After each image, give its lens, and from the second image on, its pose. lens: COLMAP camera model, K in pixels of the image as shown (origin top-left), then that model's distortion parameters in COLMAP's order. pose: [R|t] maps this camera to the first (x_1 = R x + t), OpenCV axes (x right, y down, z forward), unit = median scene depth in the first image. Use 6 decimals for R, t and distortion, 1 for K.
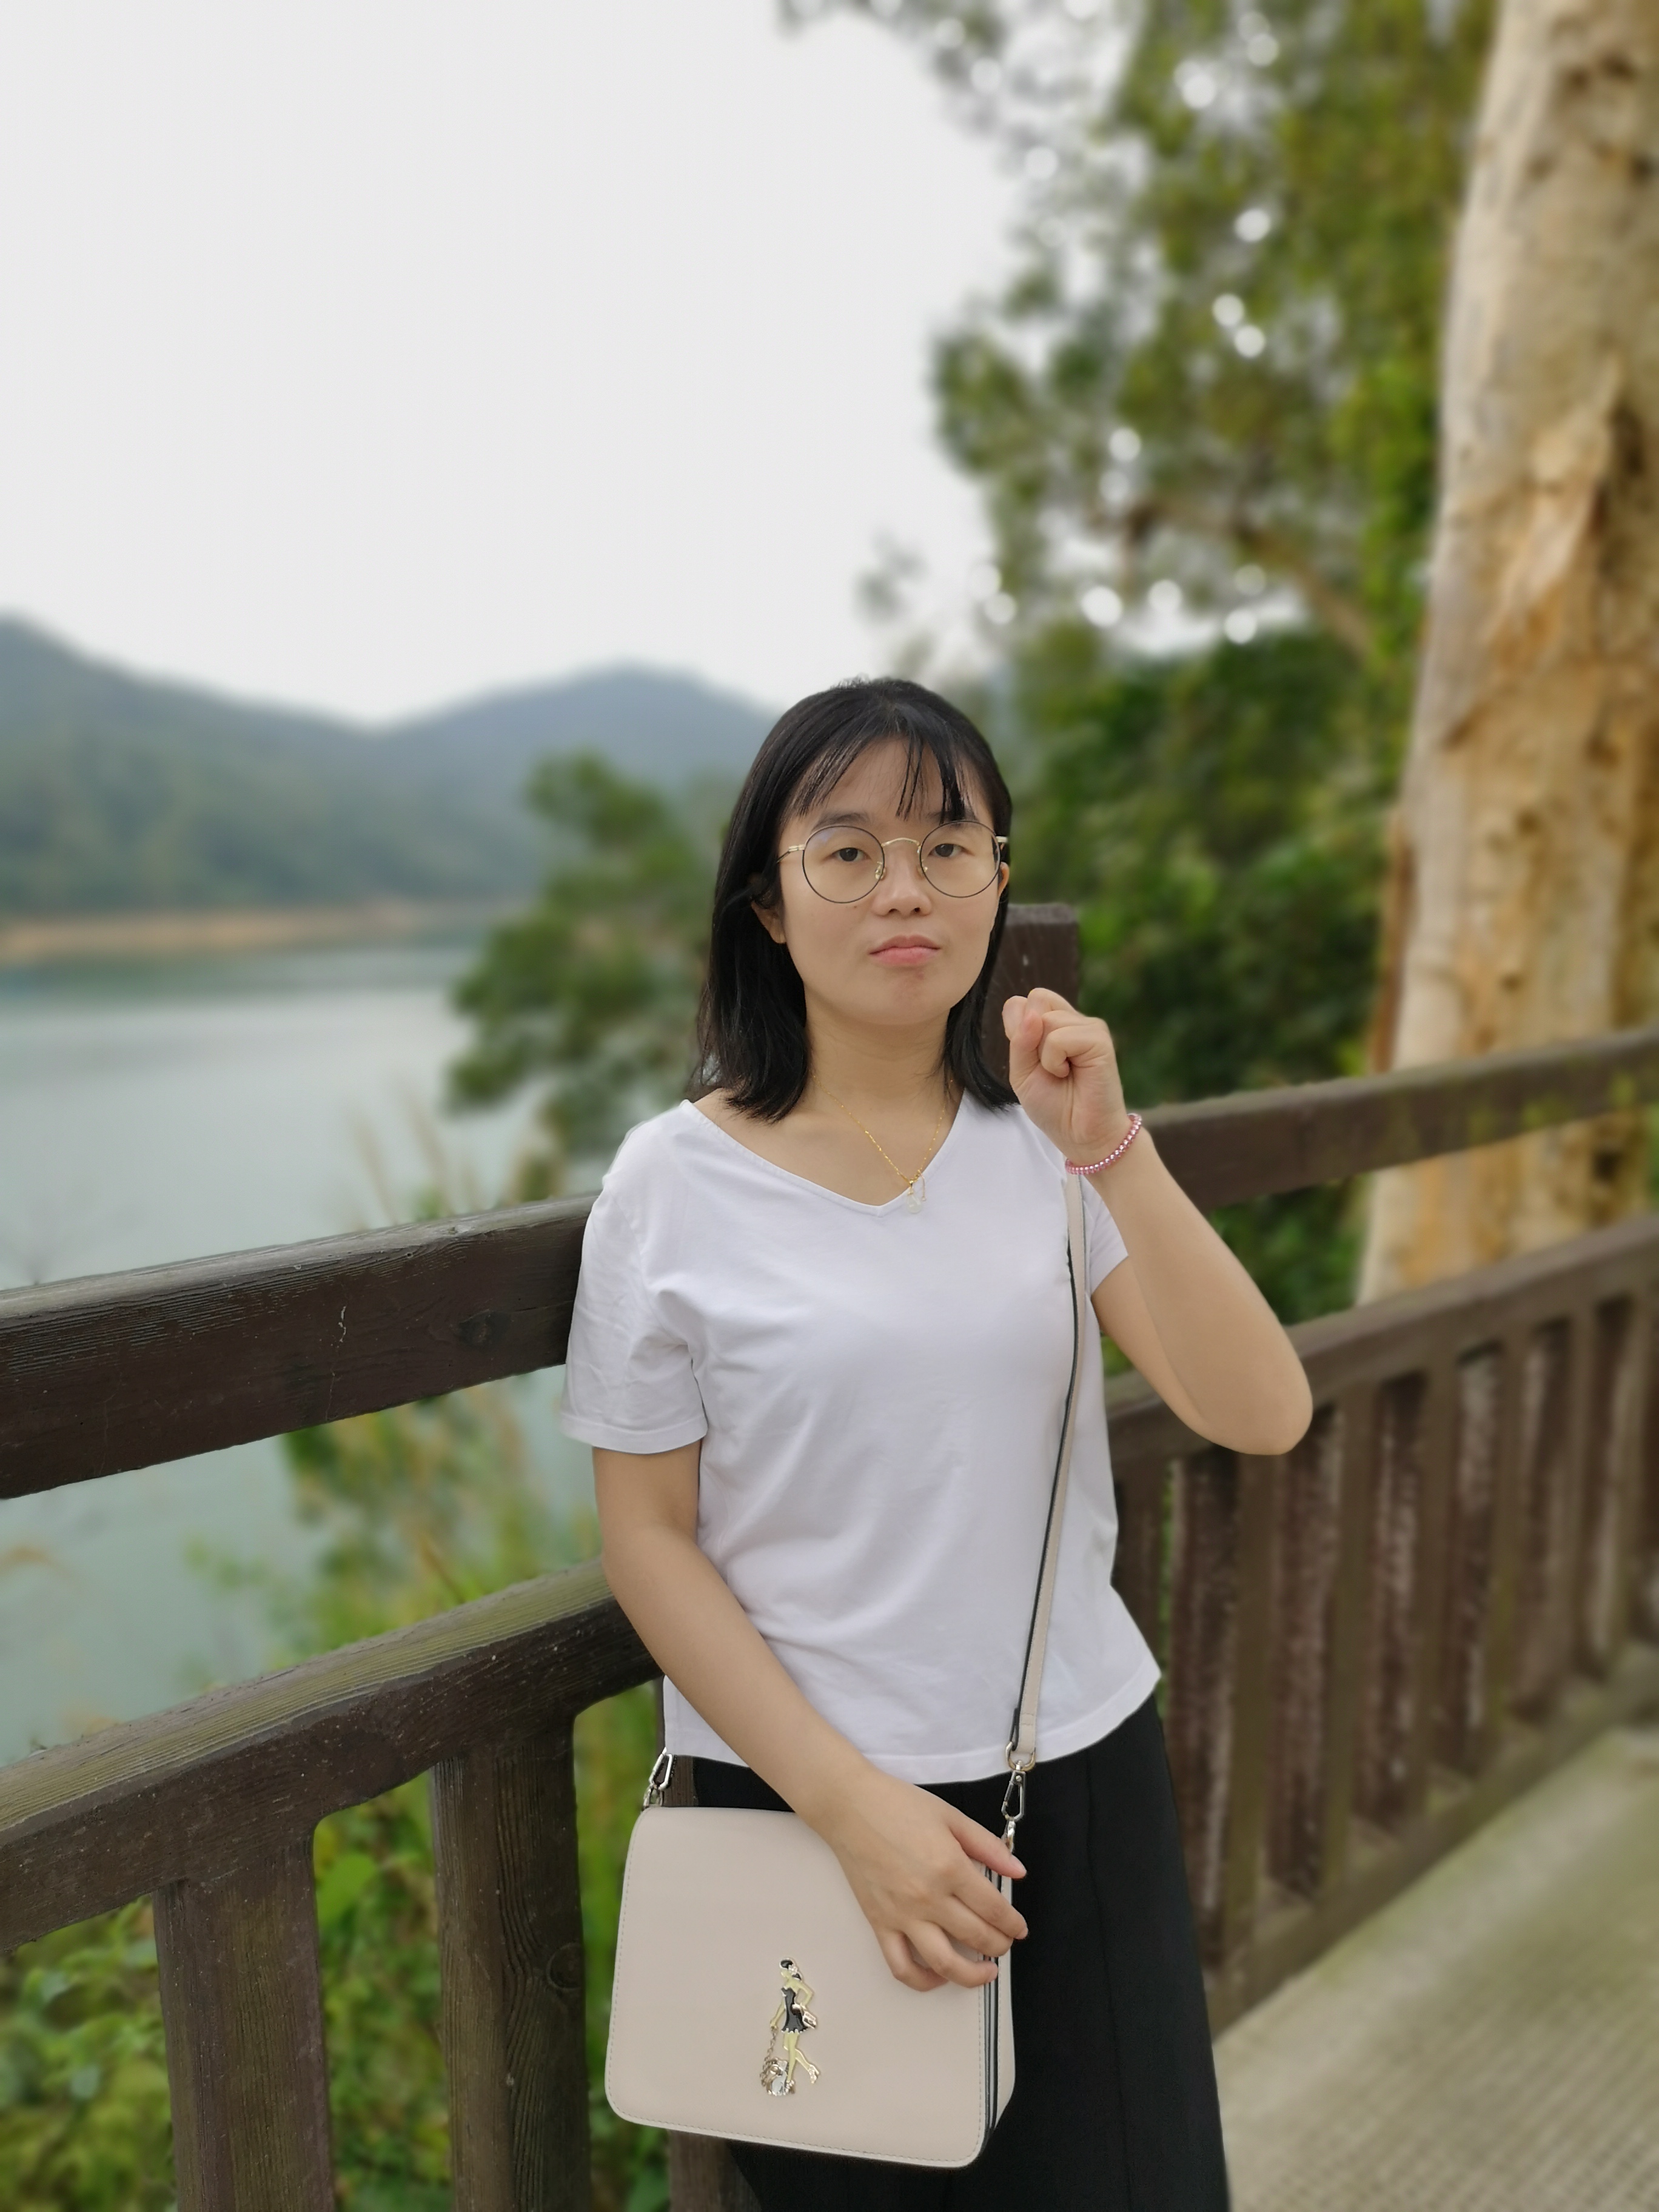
lens RADIAL K [[1751.7, 0, 826.5], [0, 1751.7, 1115.2], [0, 0, 1]] dist [0.023807, -0.013843]
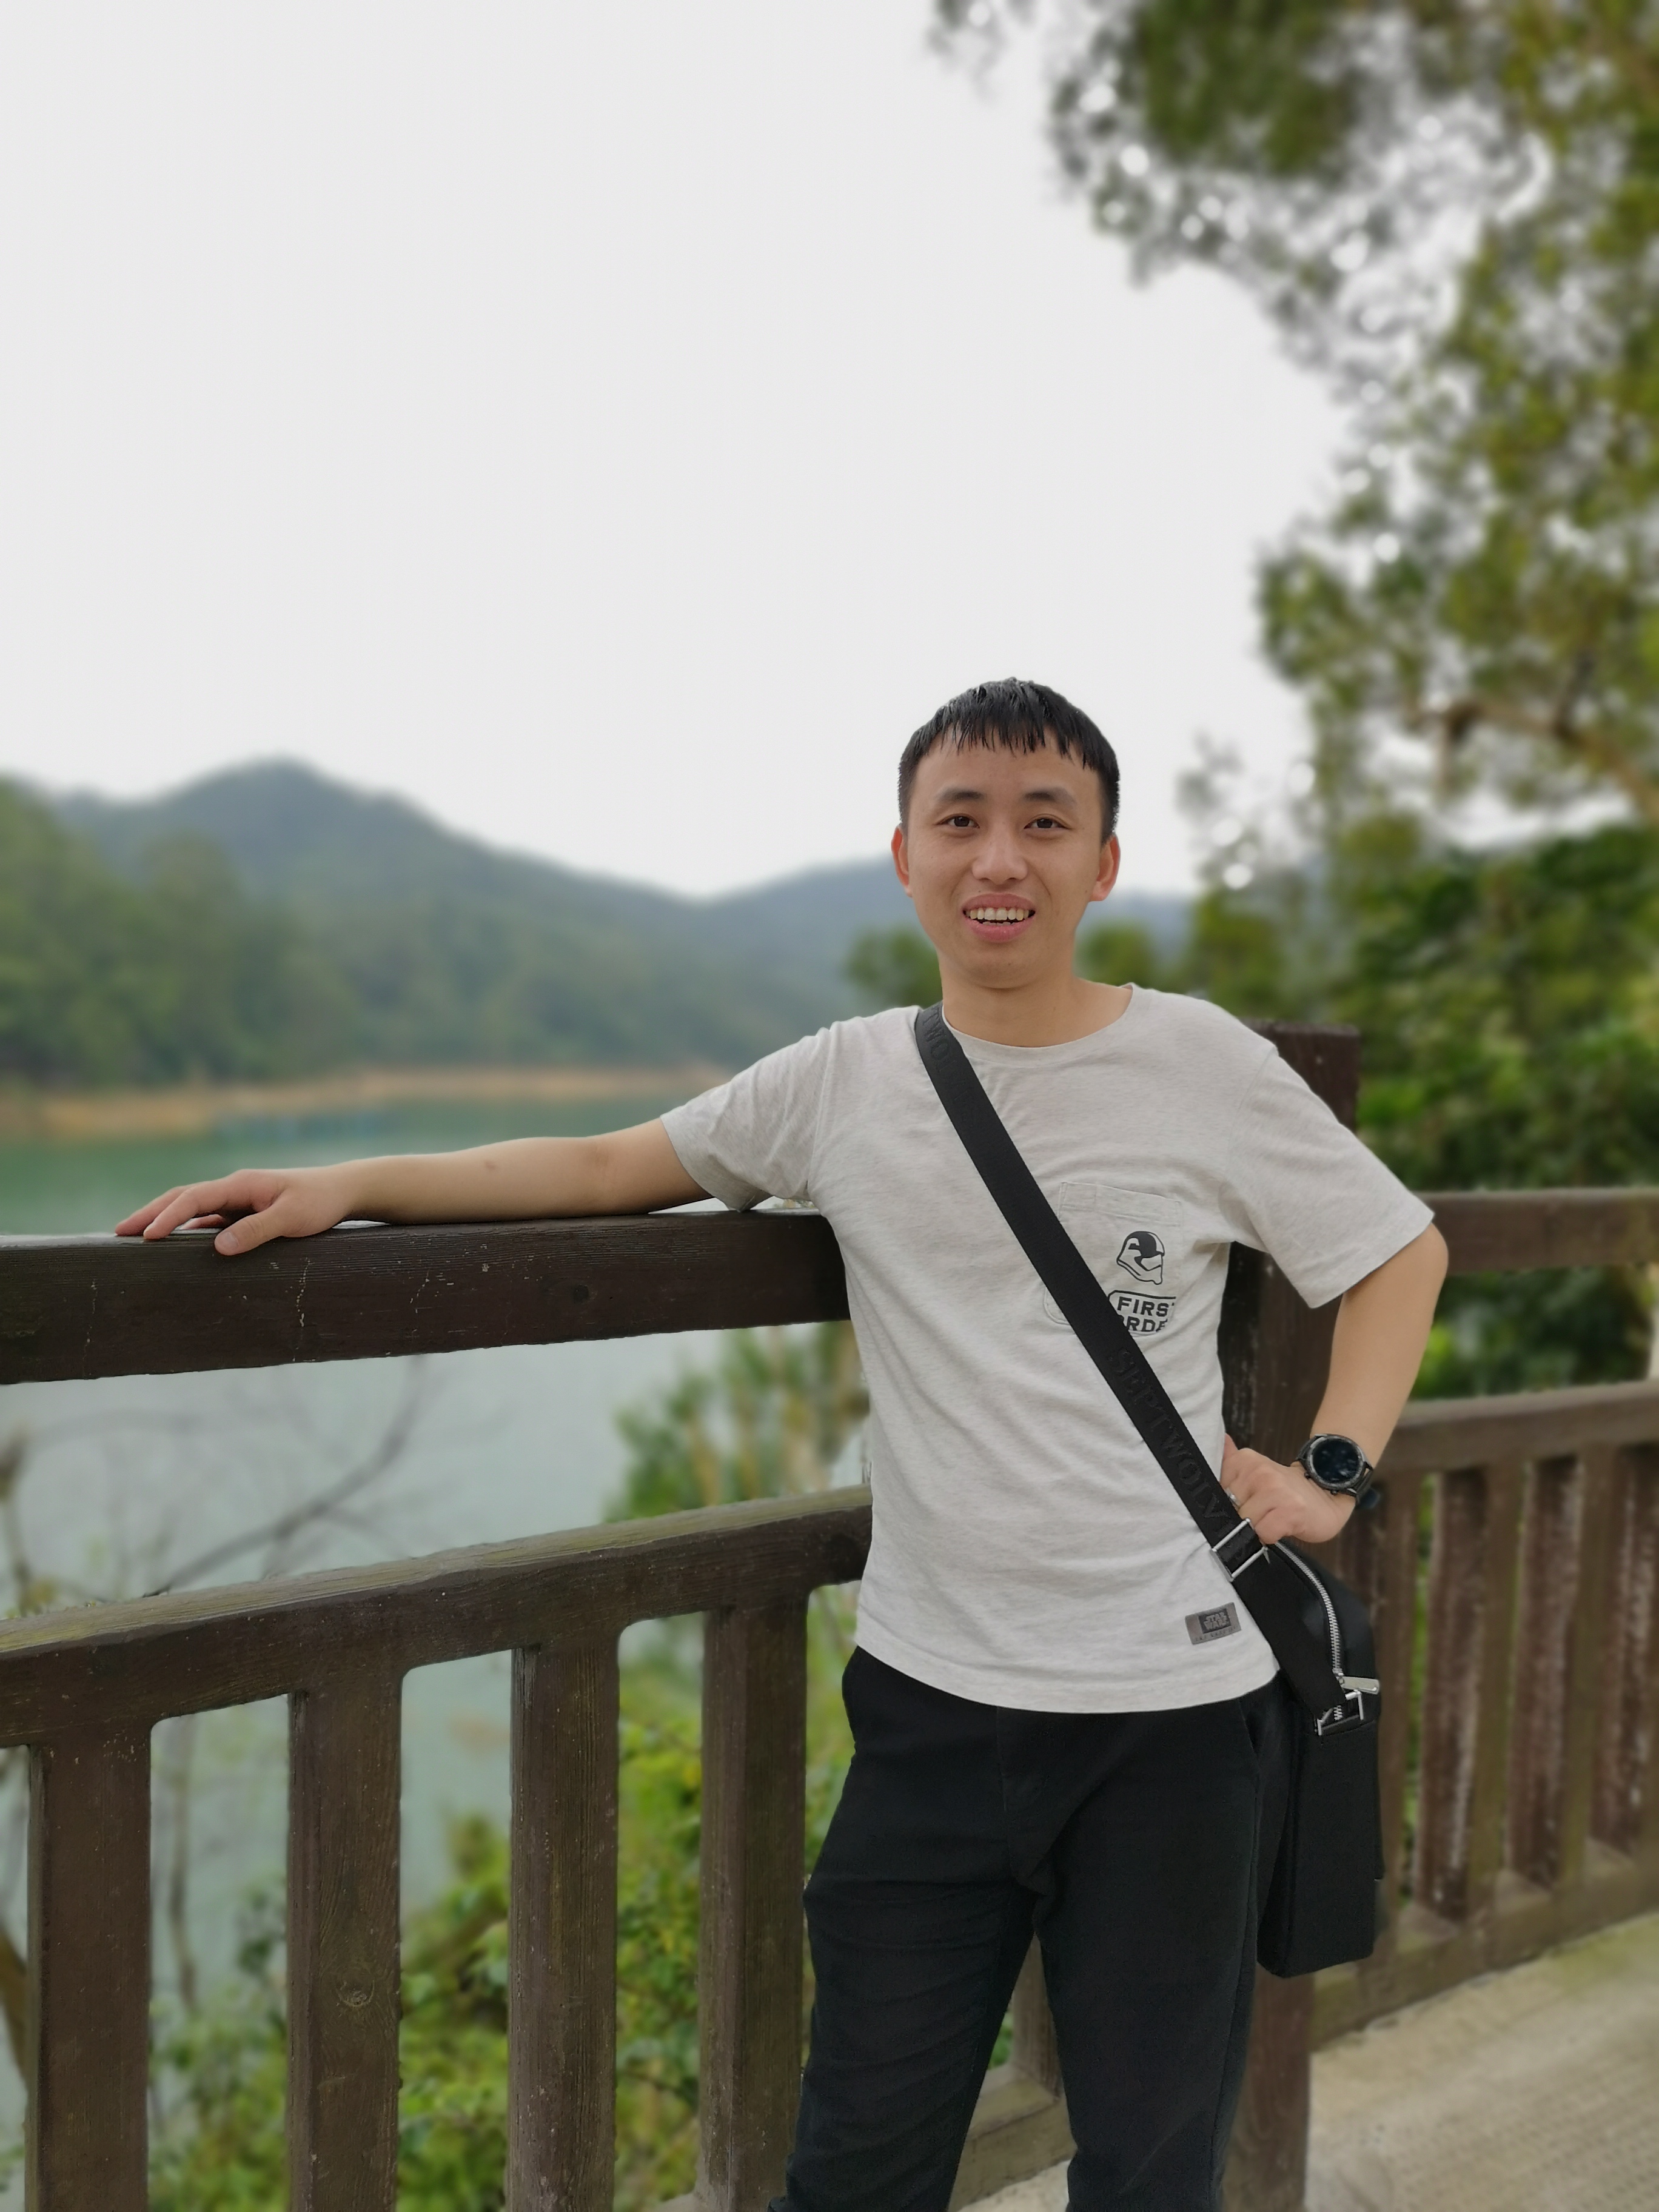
lens RADIAL K [[1747.0, 0, 828.7], [0, 1747.0, 1106.2], [0, 0, 1]] dist [0.008975, 0.006081]
pose [[0.984595, 0.043856, -0.169264, -0.019826], [-0.061261, 0.993198, -0.099015, 0.067816], [0.163770, 0.107859, 0.980584, -0.252323]]
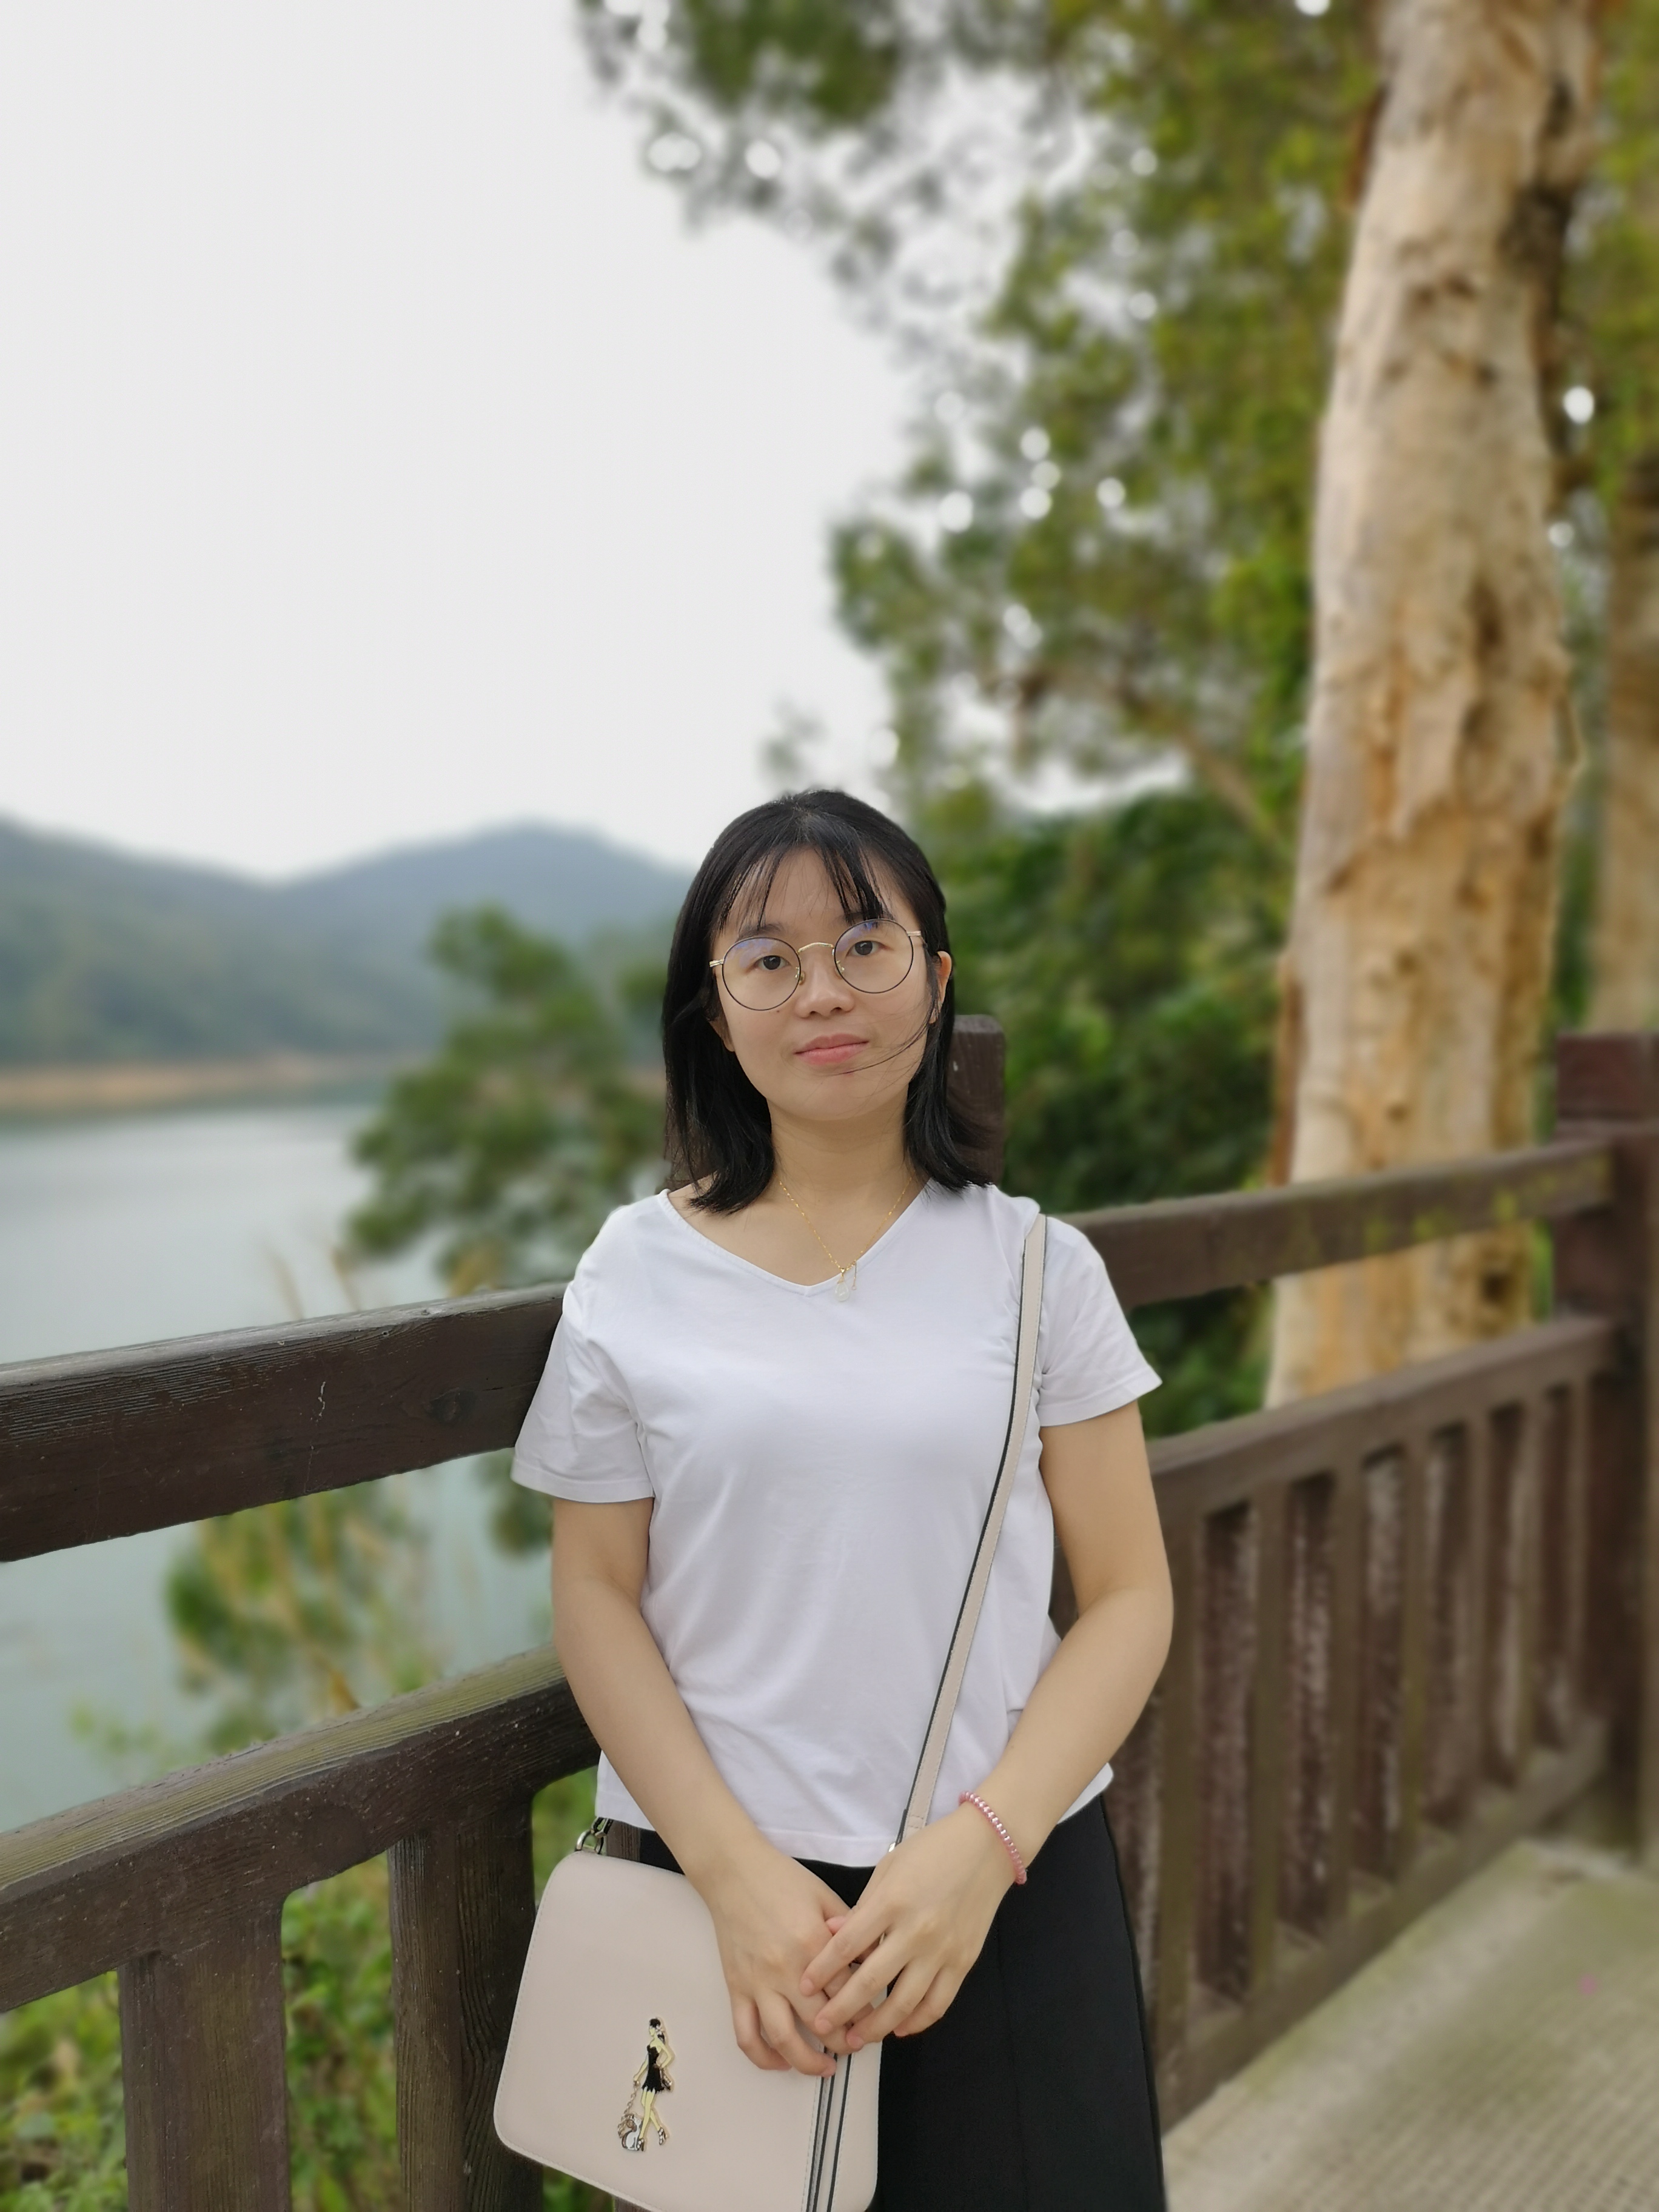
lens RADIAL K [[1749.2, 0, 834.1], [0, 1749.2, 1107.6], [0, 0, 1]] dist [0.029615, -0.022184]
pose [[0.998149, -0.003568, 0.060710, -0.016298], [0.009070, 0.995846, -0.090595, 0.021032], [-0.060135, 0.090978, 0.994036, -0.035783]]
